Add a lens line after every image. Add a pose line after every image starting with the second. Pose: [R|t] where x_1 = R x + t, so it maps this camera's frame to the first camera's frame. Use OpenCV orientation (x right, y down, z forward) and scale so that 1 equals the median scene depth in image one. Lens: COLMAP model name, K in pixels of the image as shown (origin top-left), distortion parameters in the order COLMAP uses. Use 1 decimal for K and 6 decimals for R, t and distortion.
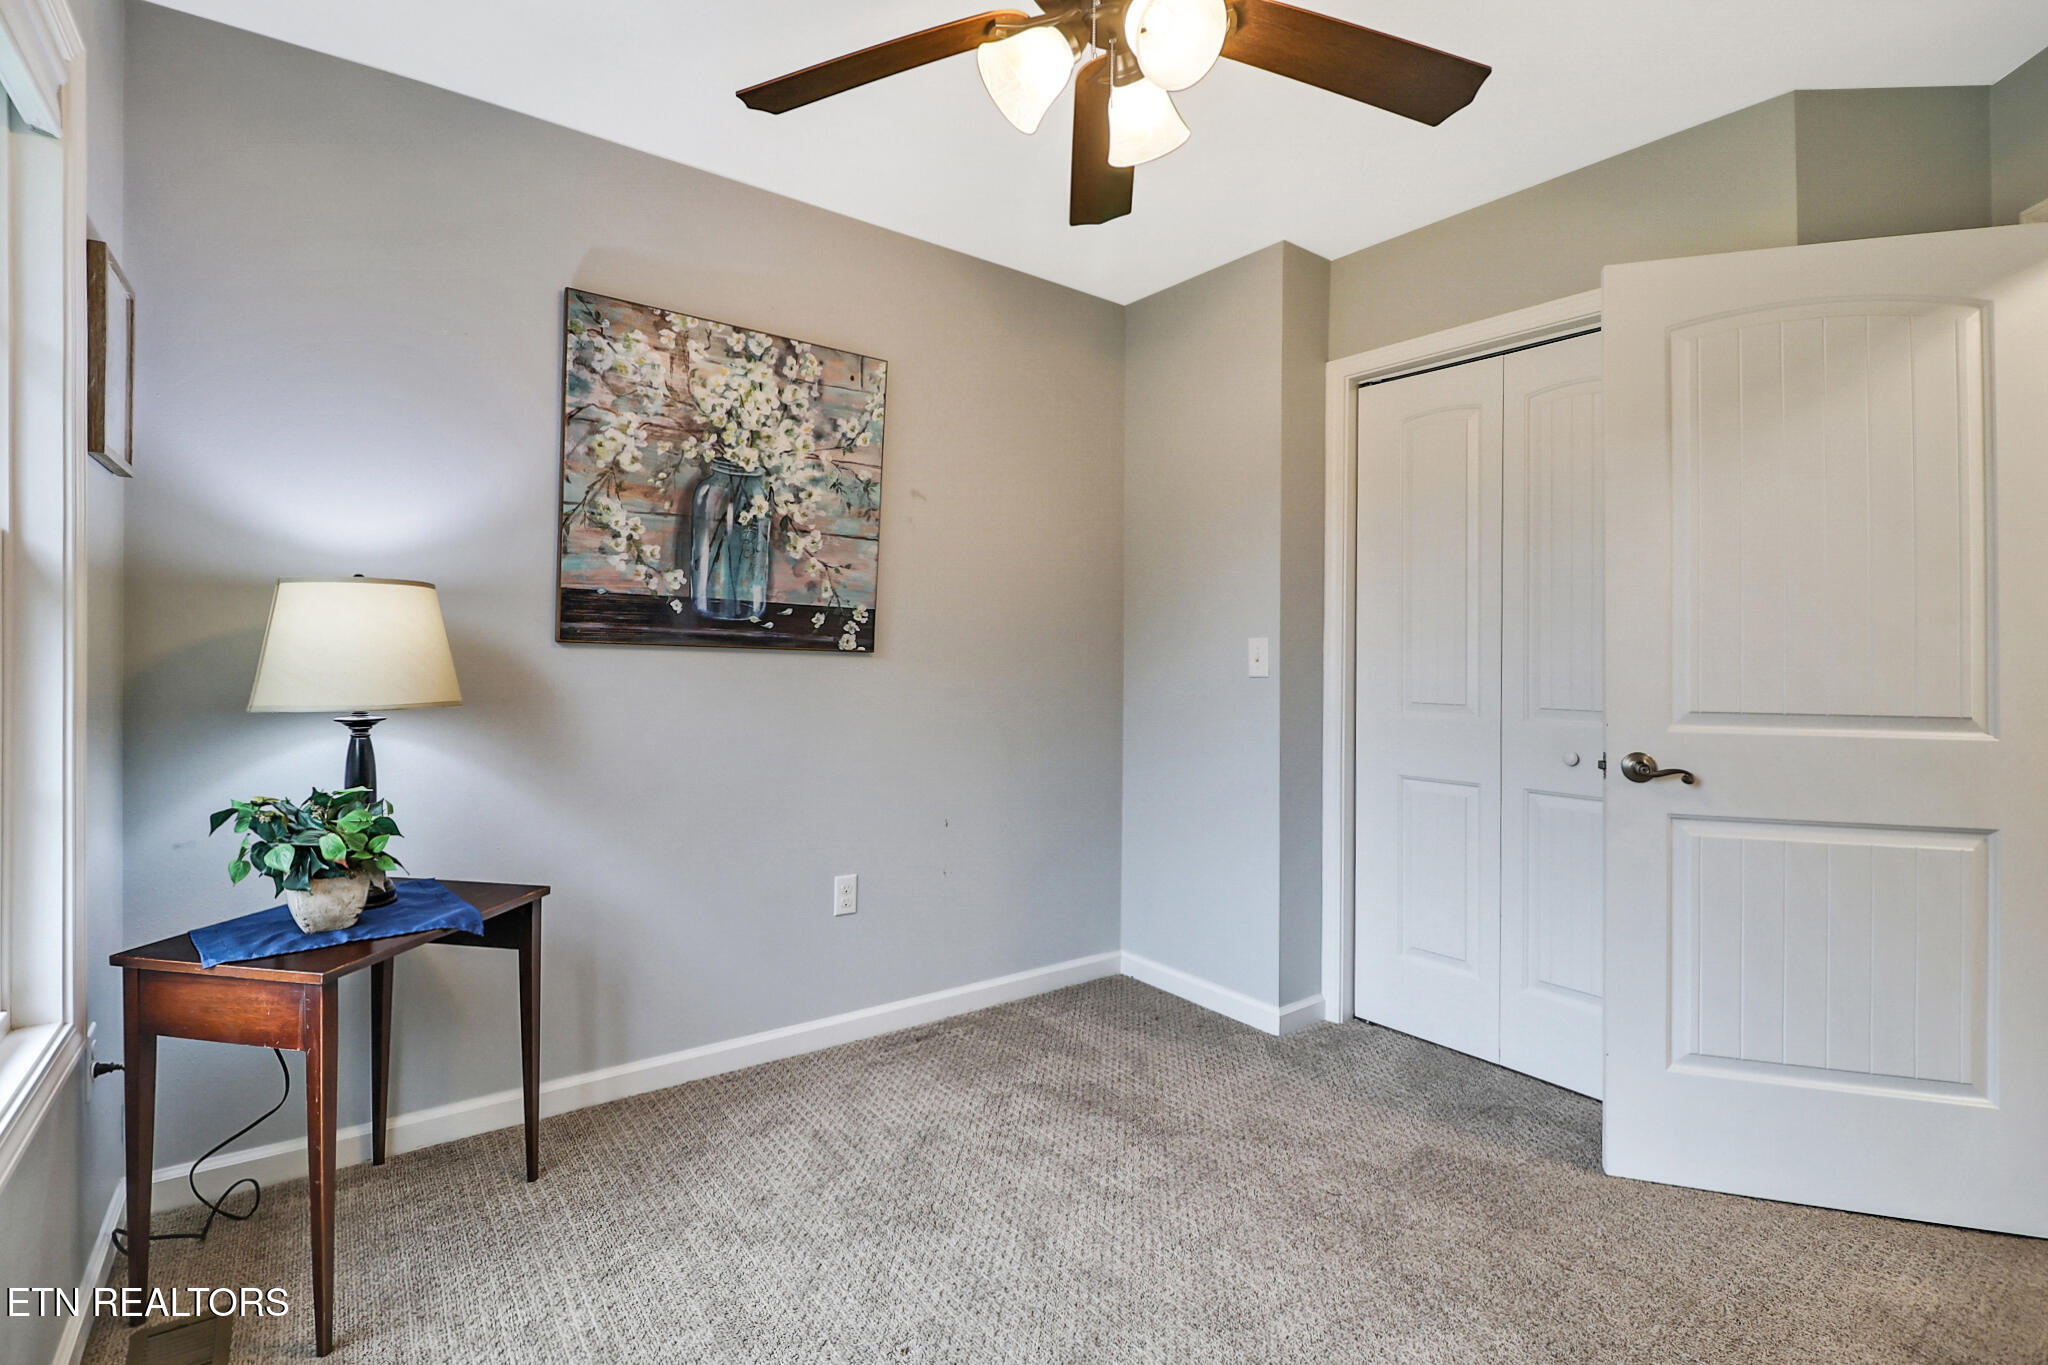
lens RADIAL K [[940.9, 0, 1019.2], [0, 940.9, 661.7], [0, 0, 1]] dist [-0.003727, -0.009304]
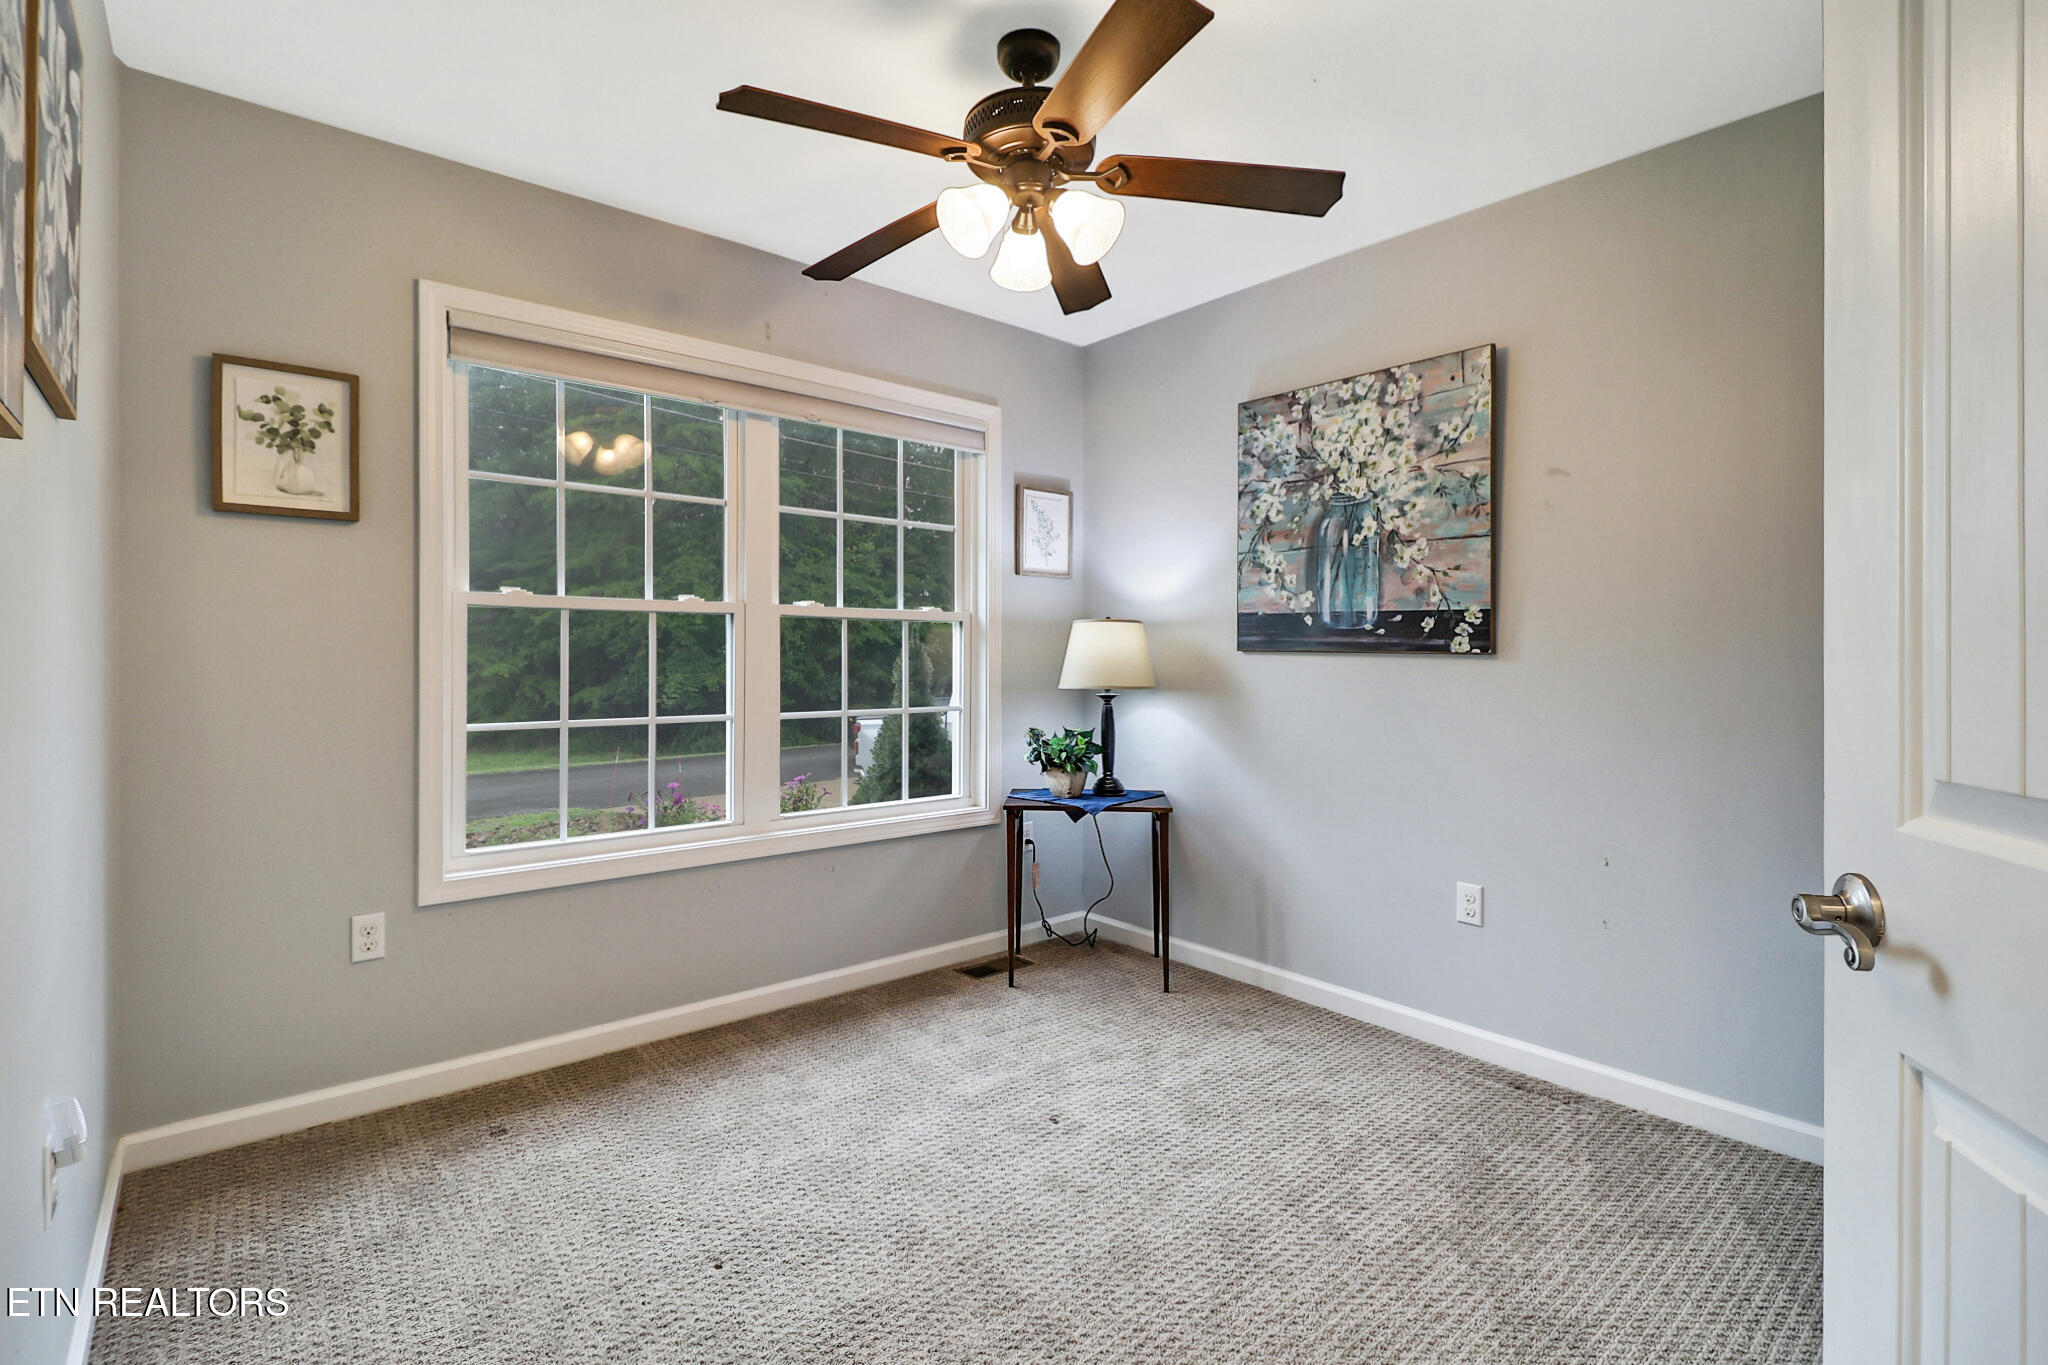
lens RADIAL K [[940.9, 0, 1005.7], [0, 940.9, 669.5], [0, 0, 1]] dist [-0.003727, -0.009304]
pose [[0.059377, -0.003433, -0.998230, 0.816024], [-0.007099, 0.999967, -0.003861, 0.013363], [0.998210, 0.007315, 0.059350, 0.493741]]
